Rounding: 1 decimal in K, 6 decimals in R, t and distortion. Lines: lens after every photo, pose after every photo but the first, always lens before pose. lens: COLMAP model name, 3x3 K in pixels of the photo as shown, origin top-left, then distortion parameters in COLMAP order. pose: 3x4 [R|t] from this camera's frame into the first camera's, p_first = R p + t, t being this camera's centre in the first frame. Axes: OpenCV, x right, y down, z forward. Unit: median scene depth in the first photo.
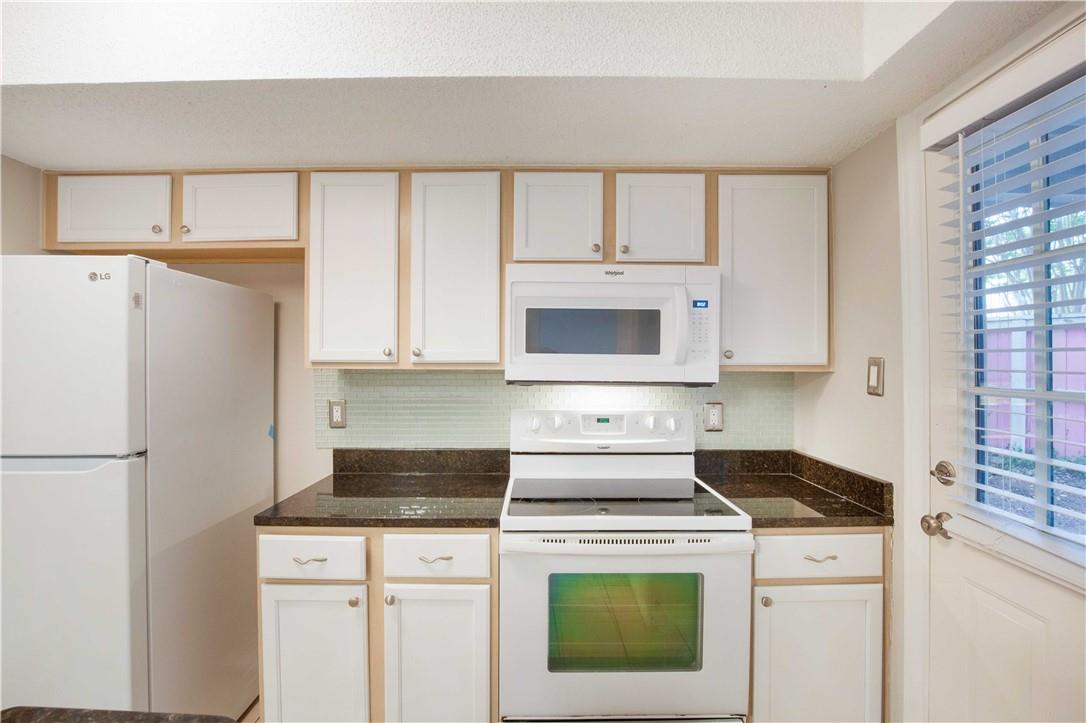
lens RADIAL K [[502.8, 0, 542.8], [0, 502.8, 363.3], [0, 0, 1]] dist [-0.011066, -0.000889]
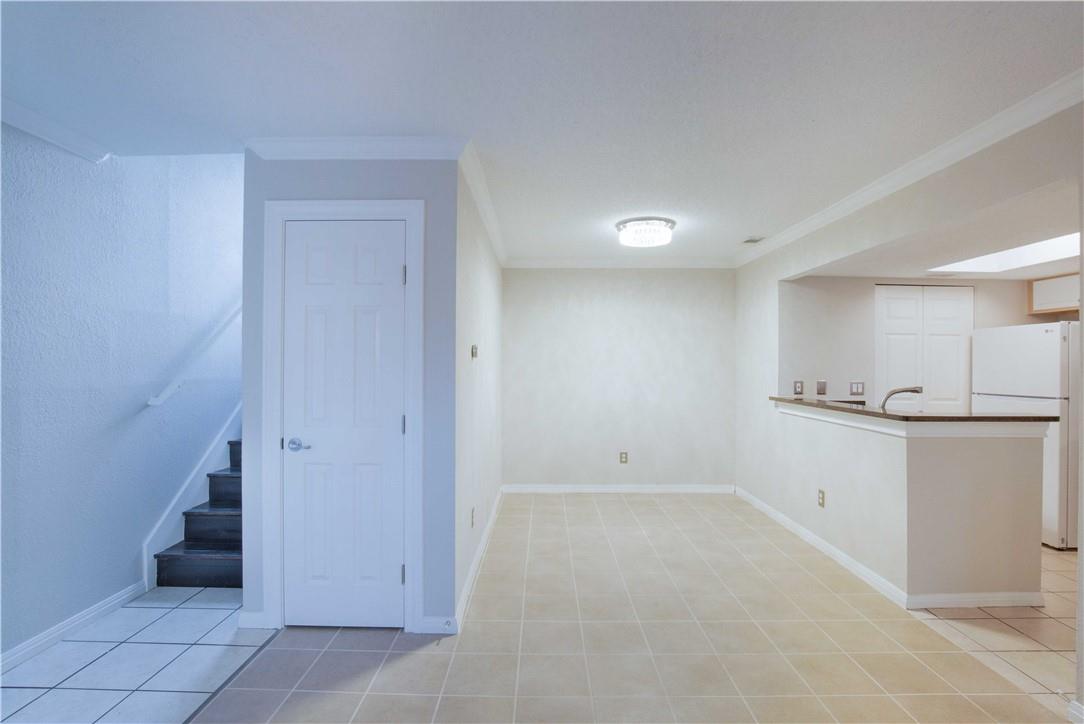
lens RADIAL K [[501.9, 0, 537.5], [0, 501.9, 361.4], [0, 0, 1]] dist [-0.011066, -0.000889]
pose [[0.001548, -0.001190, -0.999998, 1.739675], [0.002649, 0.999996, -0.001186, -0.013711], [0.999995, -0.002647, 0.001551, -1.726249]]
